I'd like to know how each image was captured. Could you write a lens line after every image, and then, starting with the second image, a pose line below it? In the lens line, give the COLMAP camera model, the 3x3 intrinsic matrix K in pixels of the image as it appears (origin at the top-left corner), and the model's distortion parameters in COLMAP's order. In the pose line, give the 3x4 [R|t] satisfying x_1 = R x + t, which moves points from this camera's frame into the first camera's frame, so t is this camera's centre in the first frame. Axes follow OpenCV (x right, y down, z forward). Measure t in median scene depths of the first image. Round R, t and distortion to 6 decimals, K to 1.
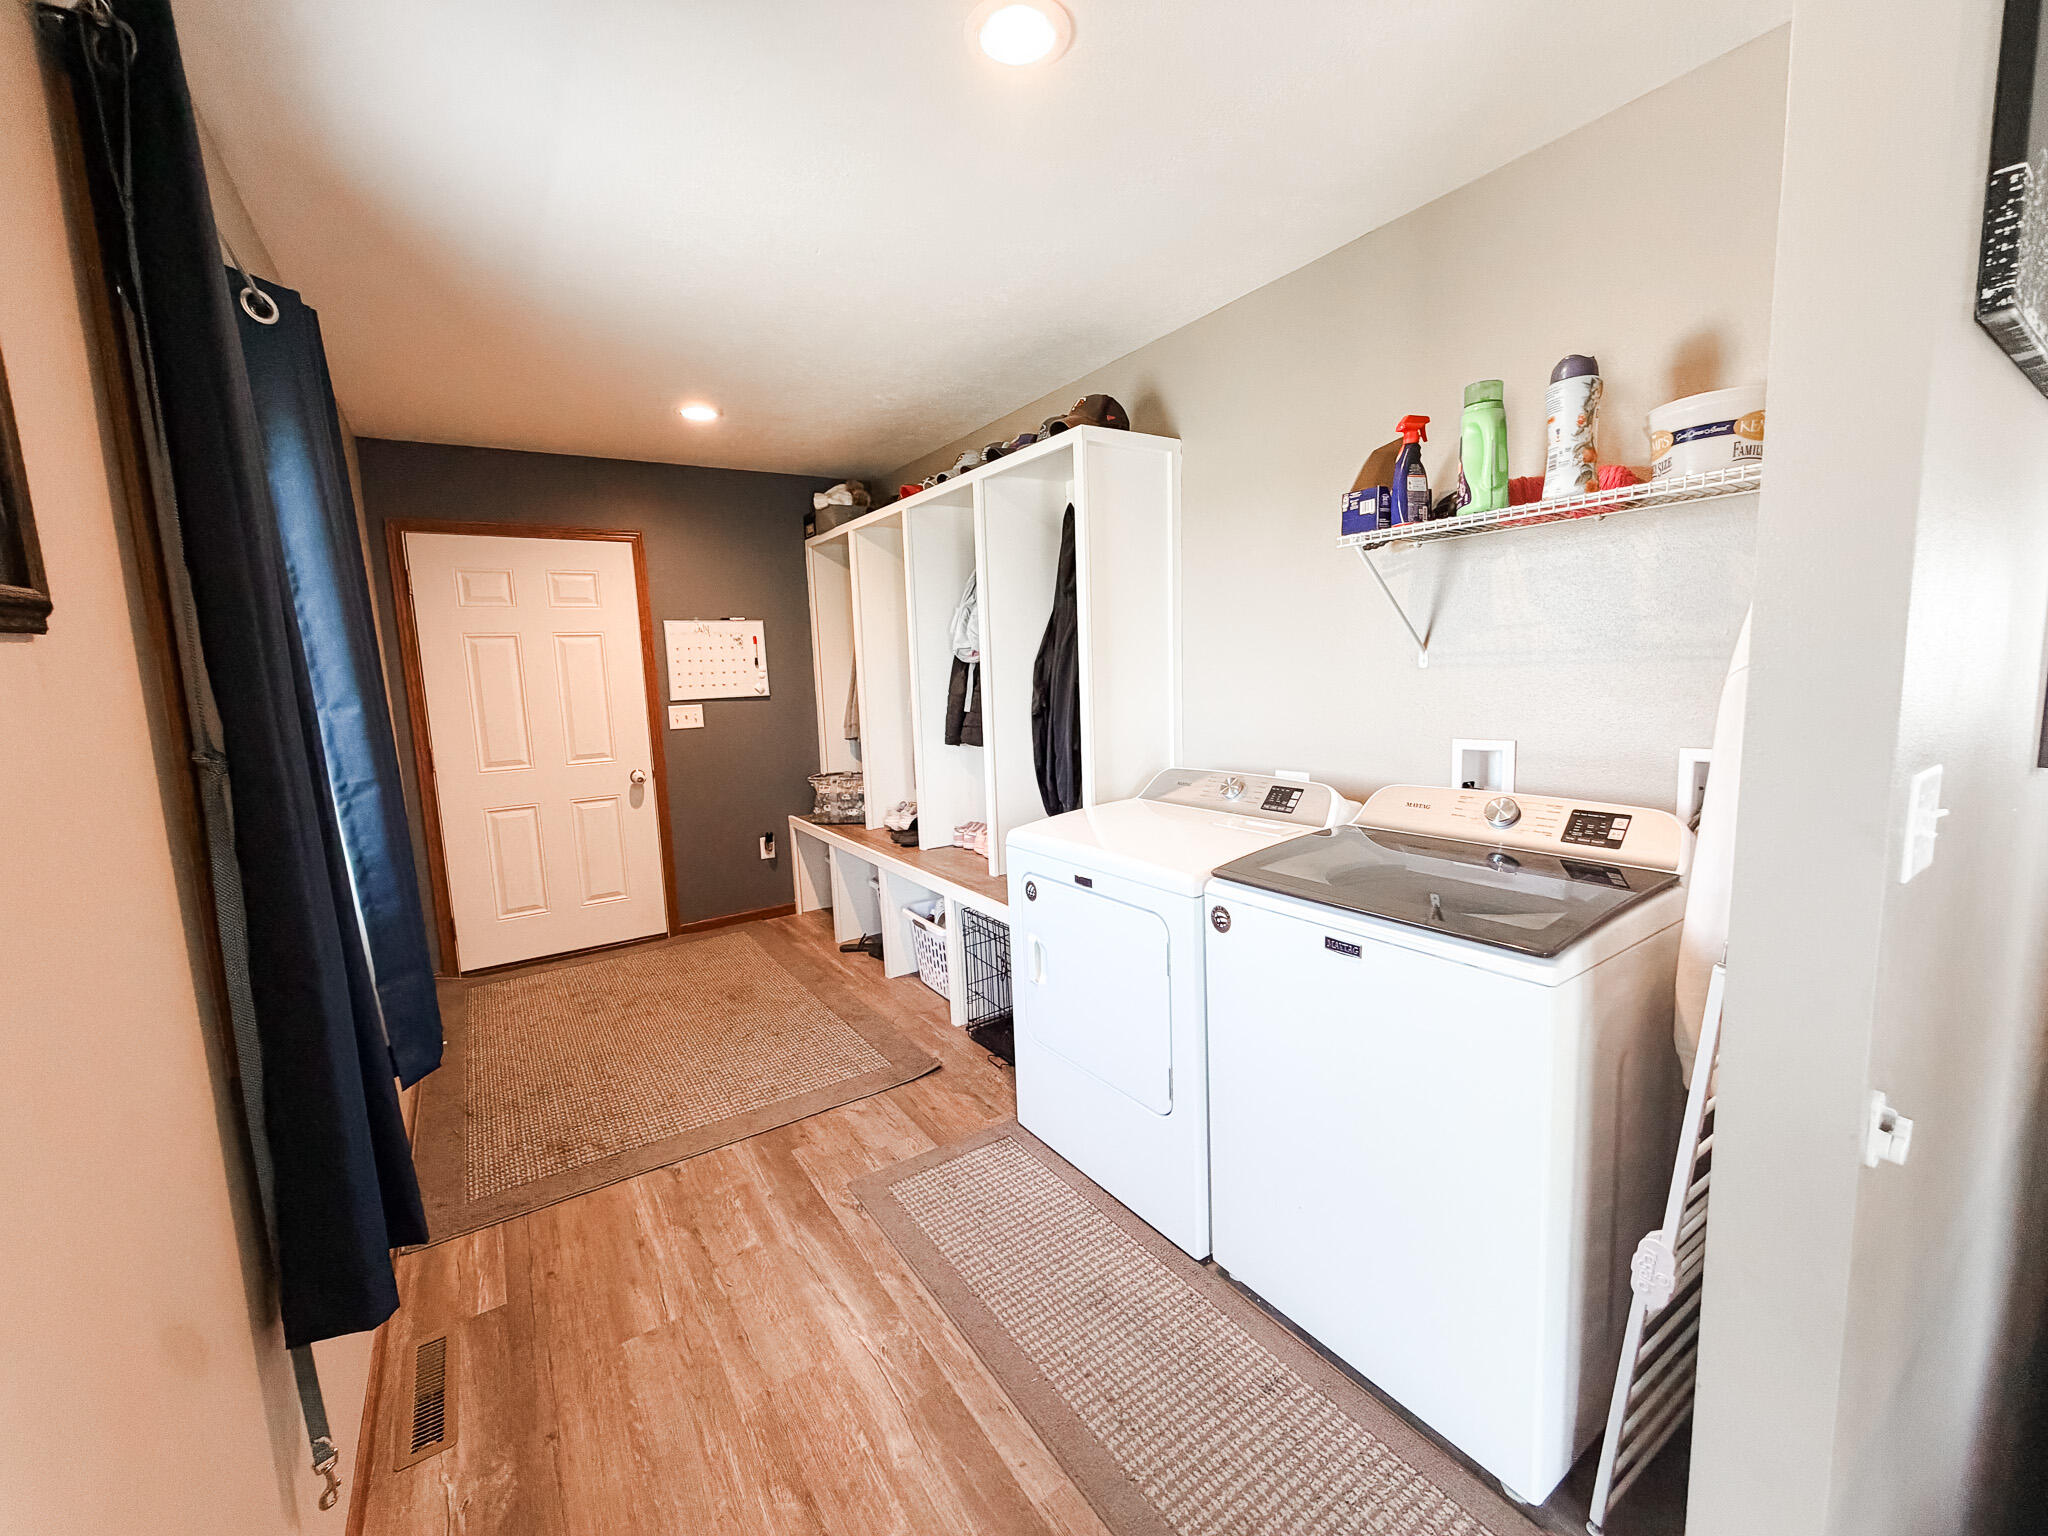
lens RADIAL K [[818.1, 0, 1020.7], [0, 818.1, 775.2], [0, 0, 1]] dist [-0.001855, 0.000184]
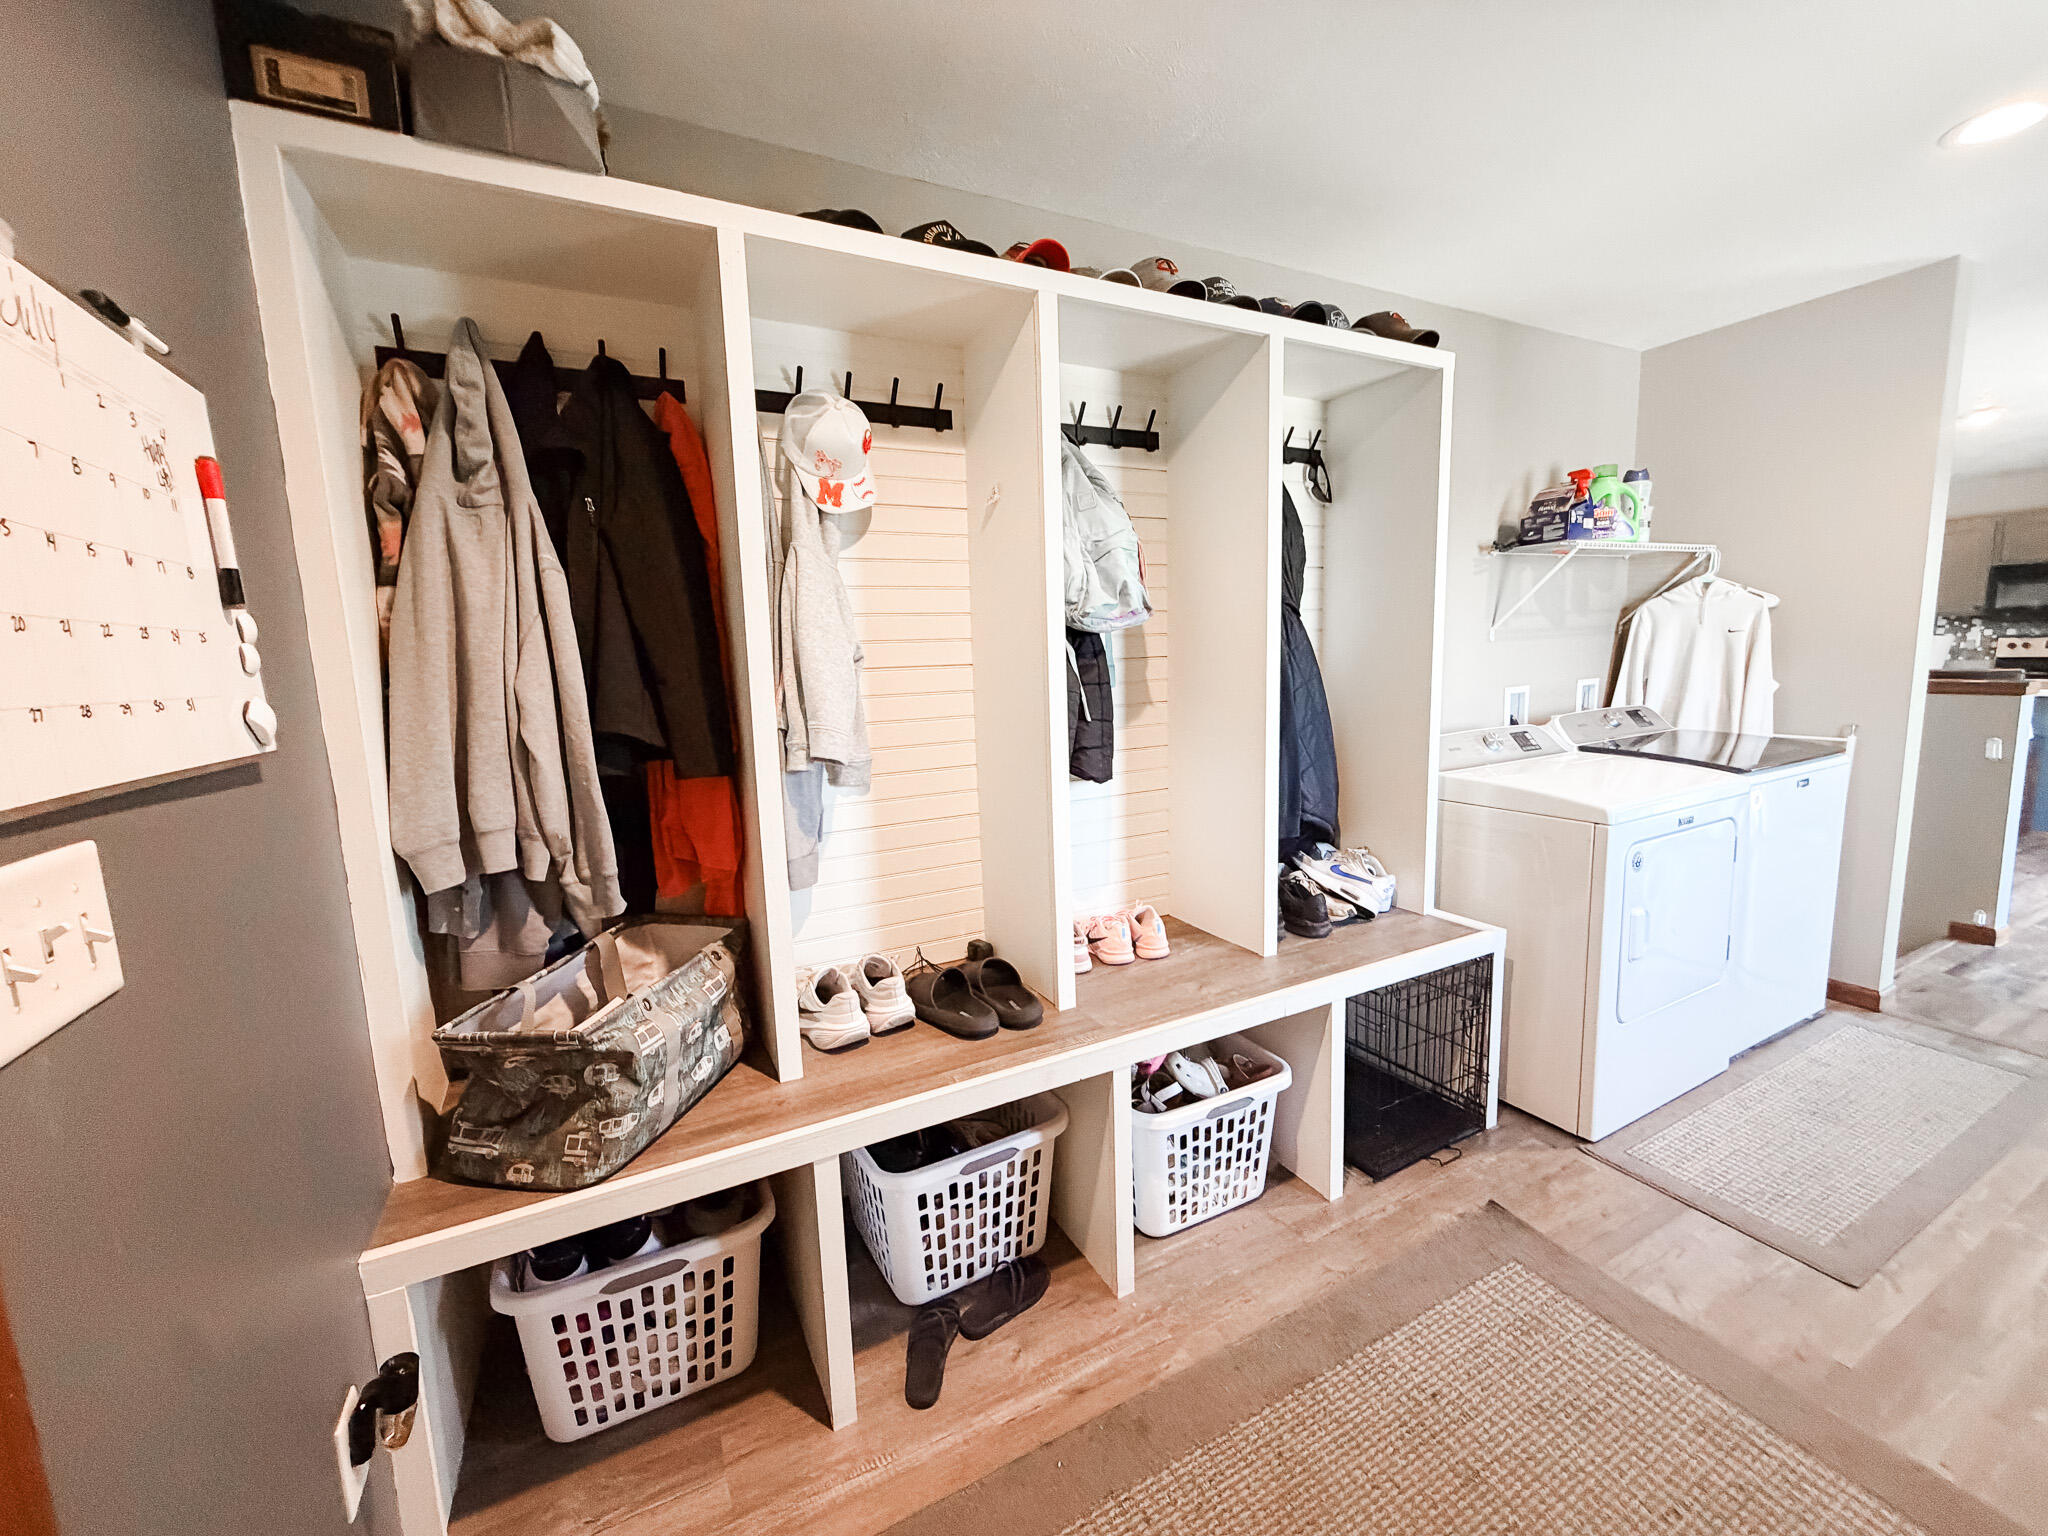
lens RADIAL K [[818.1, 0, 1013.5], [0, 818.1, 763.1], [0, 0, 1]] dist [-0.001855, 0.000184]
pose [[0.117574, -0.104985, 0.987499, -0.522925], [0.163277, 0.982907, 0.085057, -0.088798], [-0.979549, 0.151235, 0.132706, 0.833115]]
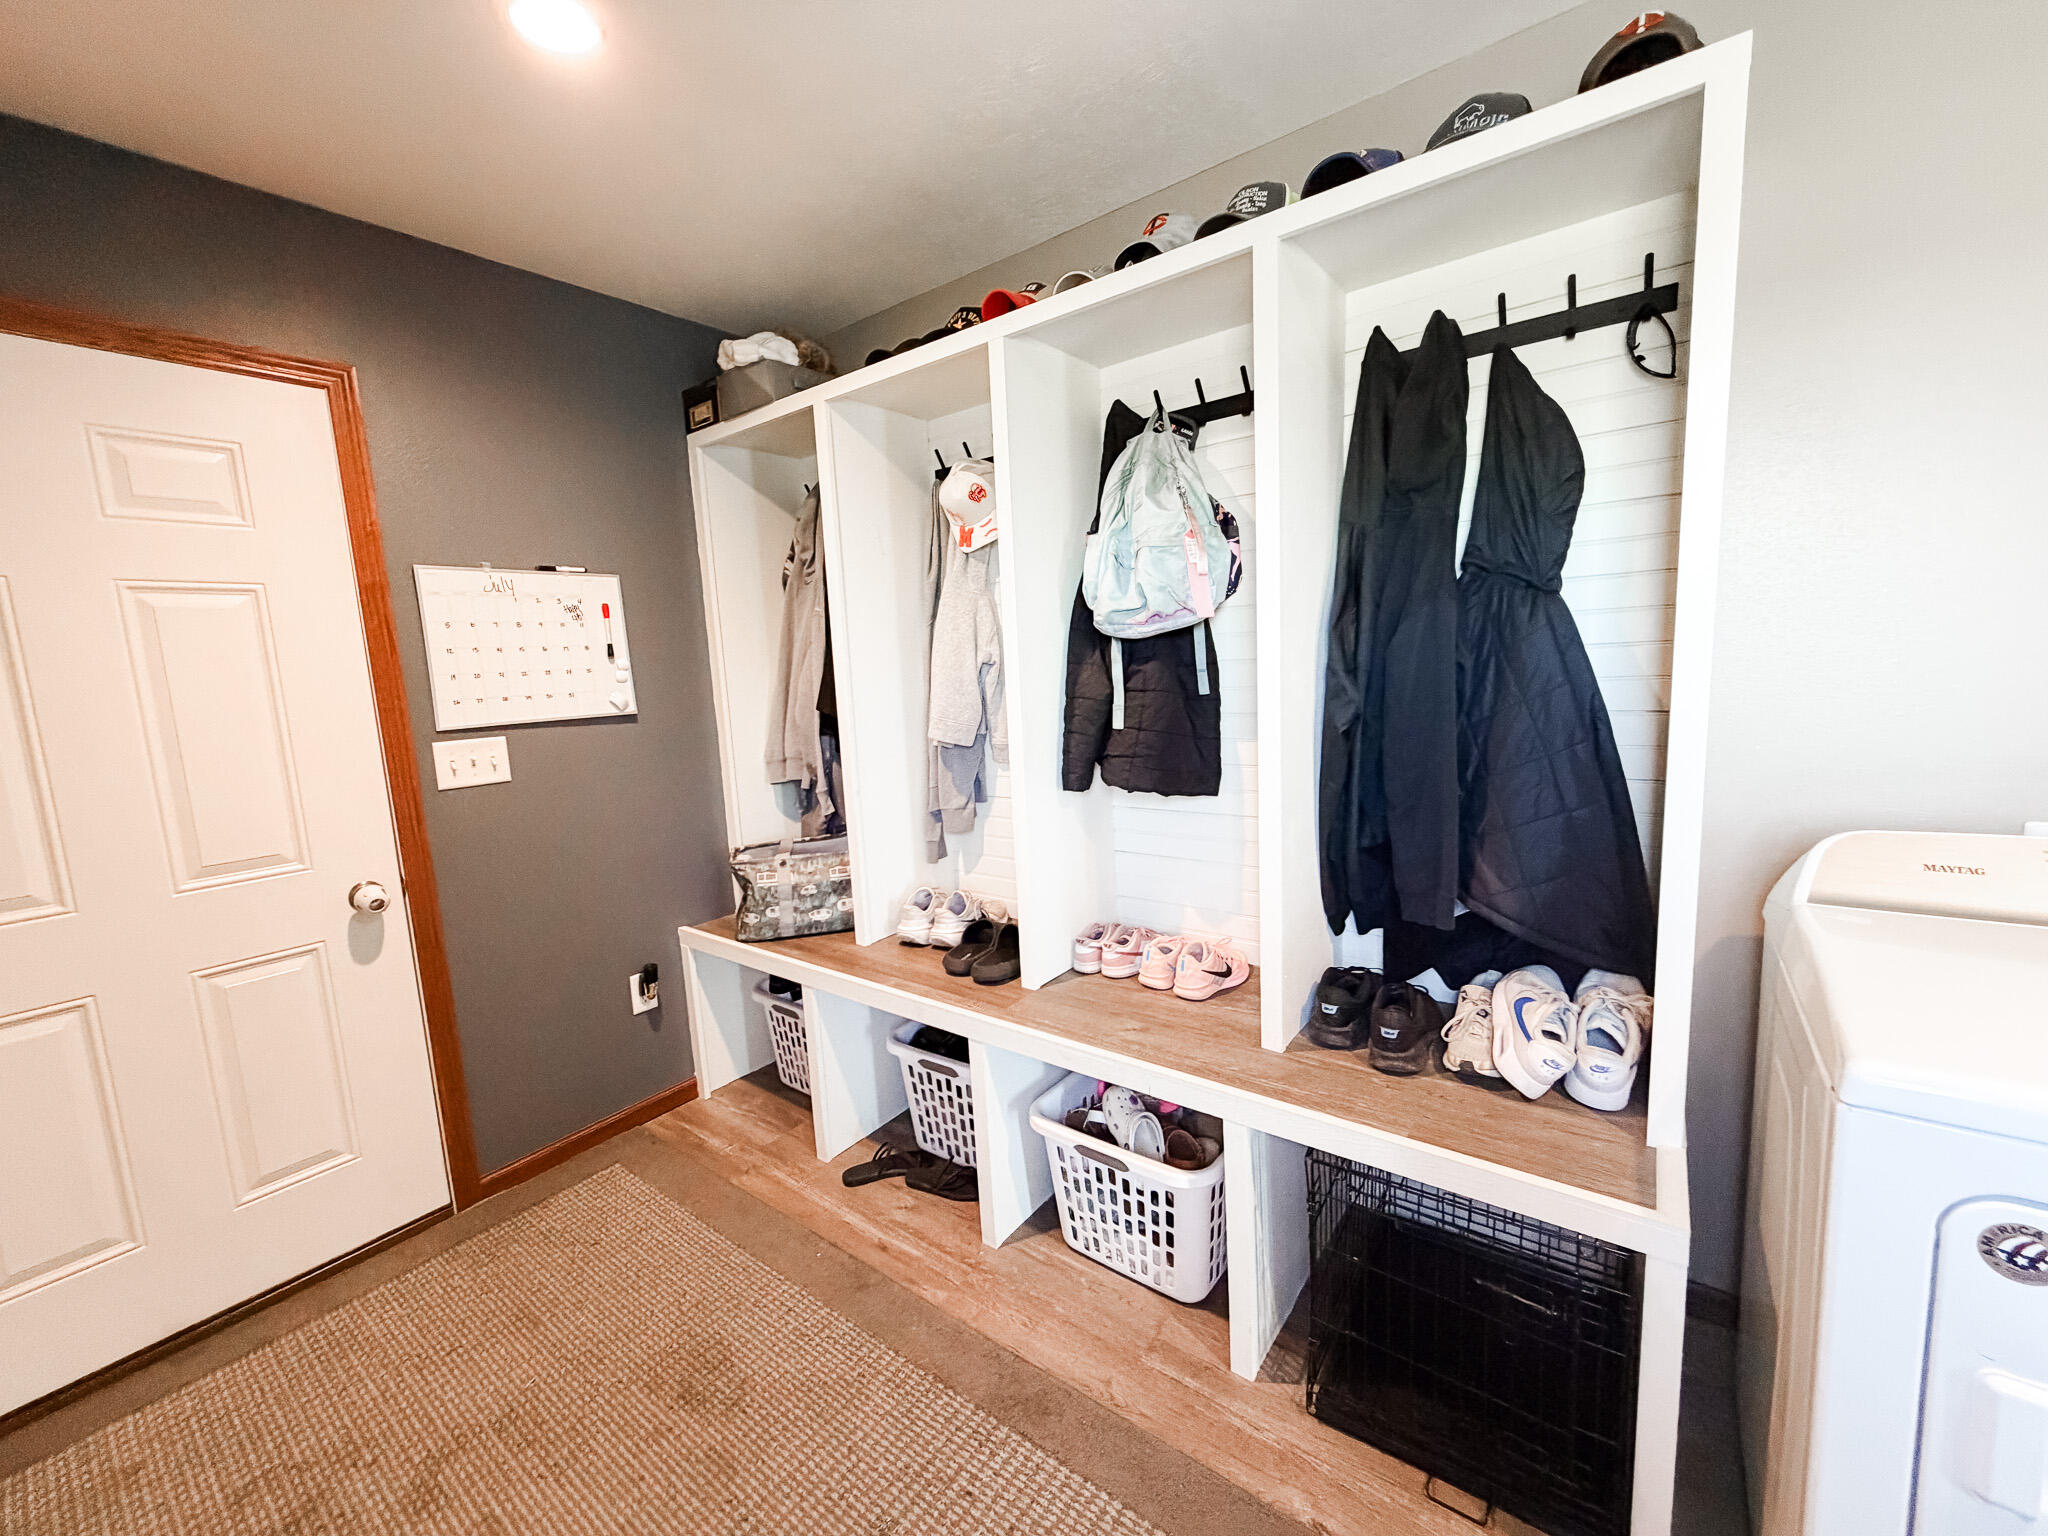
lens RADIAL K [[818.1, 0, 1020.2], [0, 818.1, 767.3], [0, 0, 1]] dist [-0.001855, 0.000184]
pose [[0.947735, -0.058539, 0.313643, -0.252600], [0.063553, 0.997962, -0.005777, -0.045071], [-0.312666, 0.025408, 0.949523, 0.431168]]
